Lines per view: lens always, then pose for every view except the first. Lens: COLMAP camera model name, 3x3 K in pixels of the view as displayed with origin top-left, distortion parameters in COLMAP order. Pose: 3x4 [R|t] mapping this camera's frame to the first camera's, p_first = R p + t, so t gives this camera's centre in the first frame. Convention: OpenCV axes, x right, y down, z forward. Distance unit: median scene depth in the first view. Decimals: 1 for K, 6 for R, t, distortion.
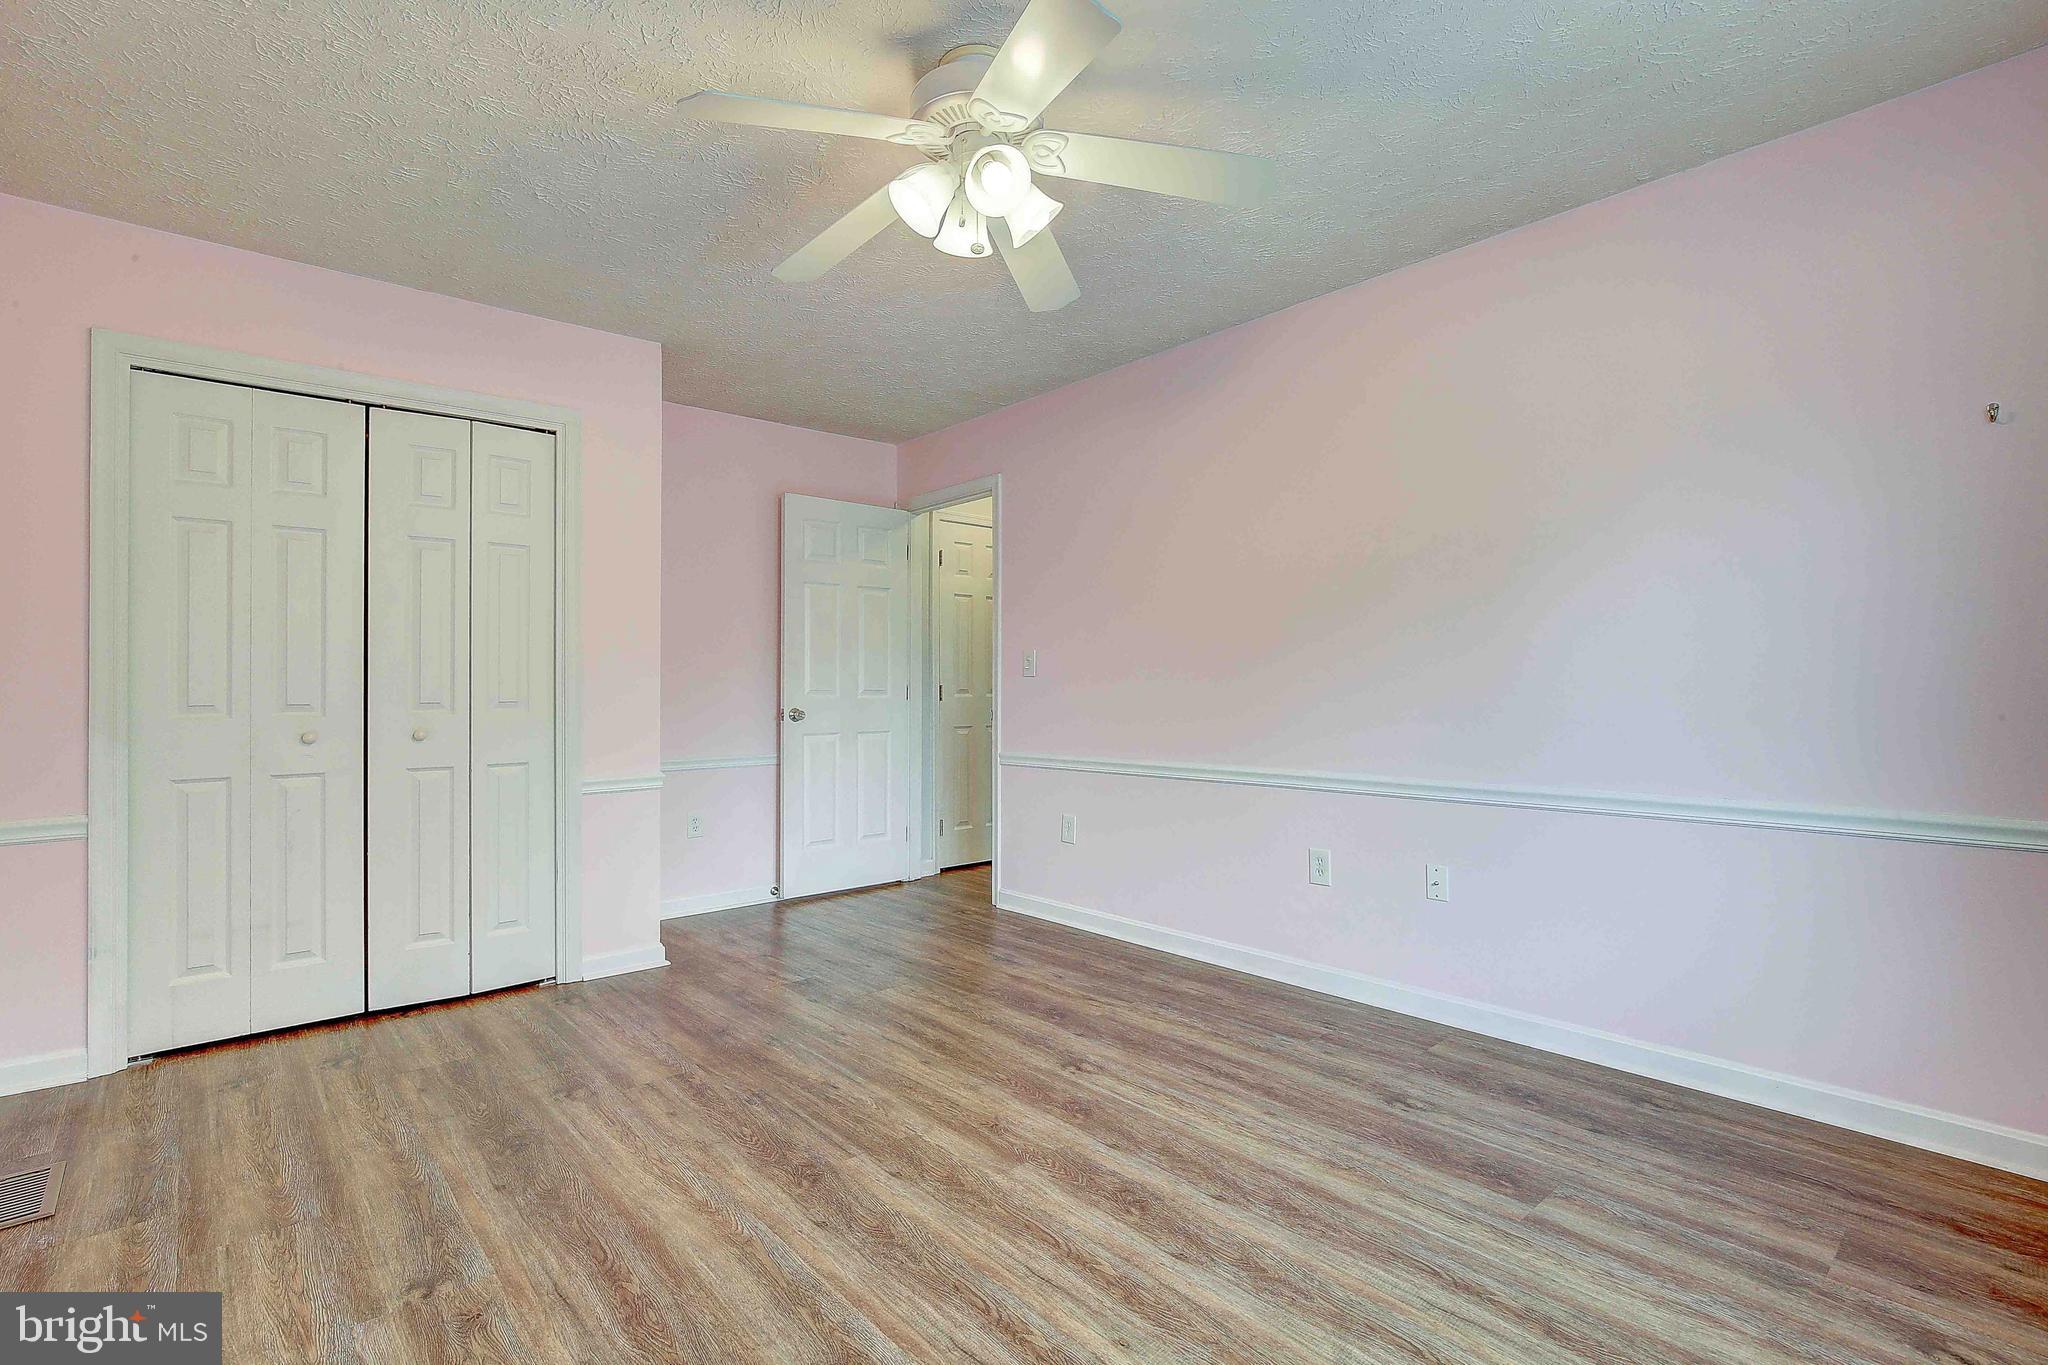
lens RADIAL K [[970.0, 0, 1004.5], [0, 970.0, 679.0], [0, 0, 1]] dist [-0.001131, 0.000804]
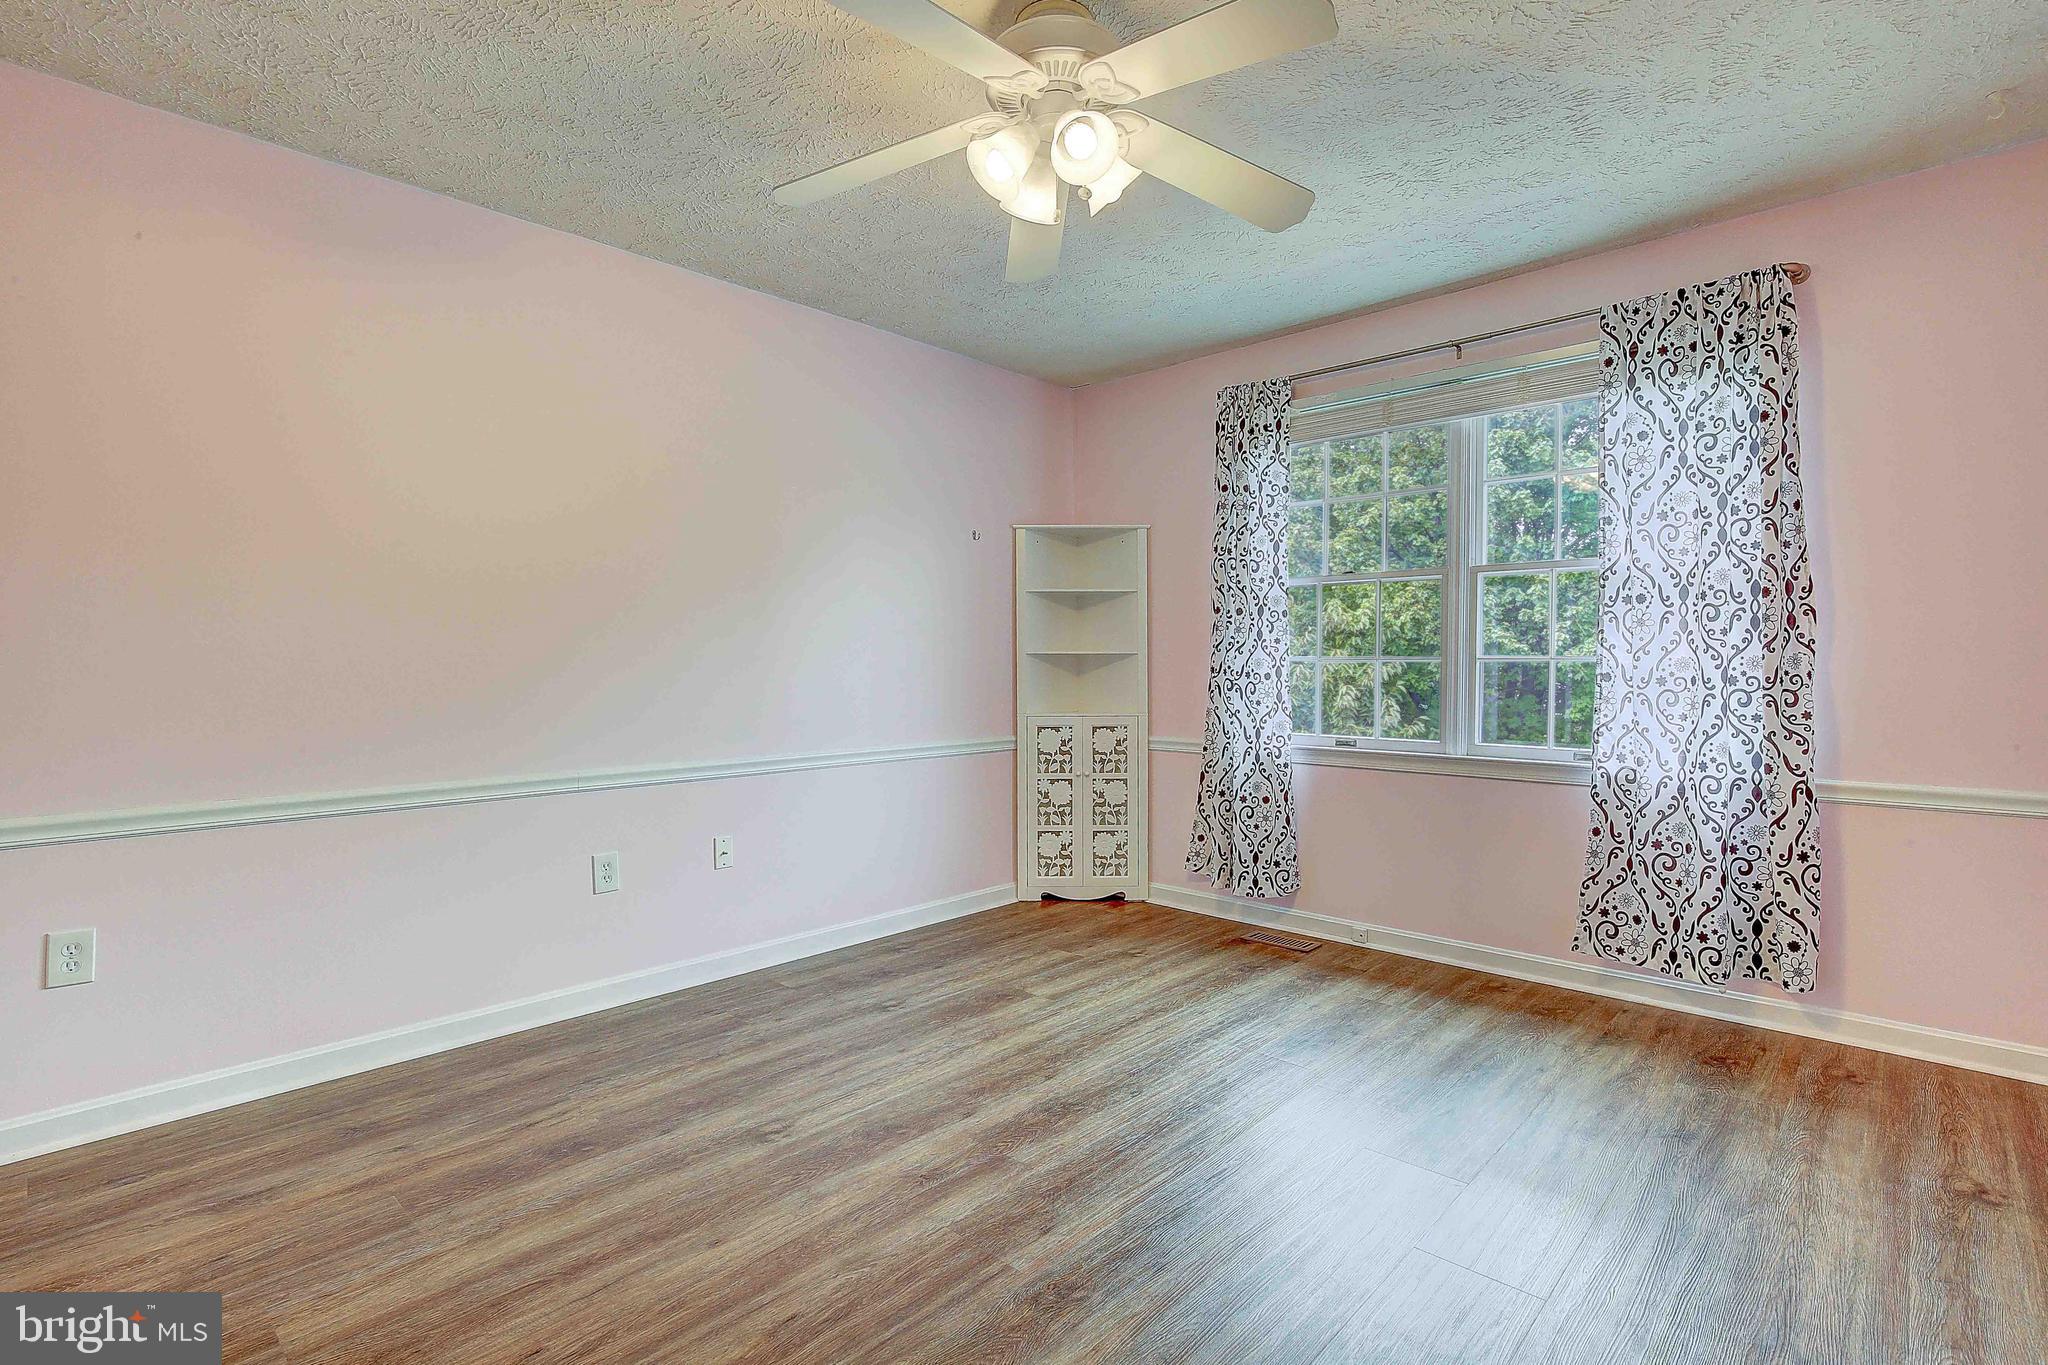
lens RADIAL K [[970.0, 0, 1004.5], [0, 970.0, 679.0], [0, 0, 1]] dist [-0.001131, 0.000804]
pose [[-0.097079, -0.000504, 0.995277, -0.828532], [0.001259, 0.999999, 0.000629, 0.015801], [-0.995276, 0.001314, -0.097078, 0.957018]]
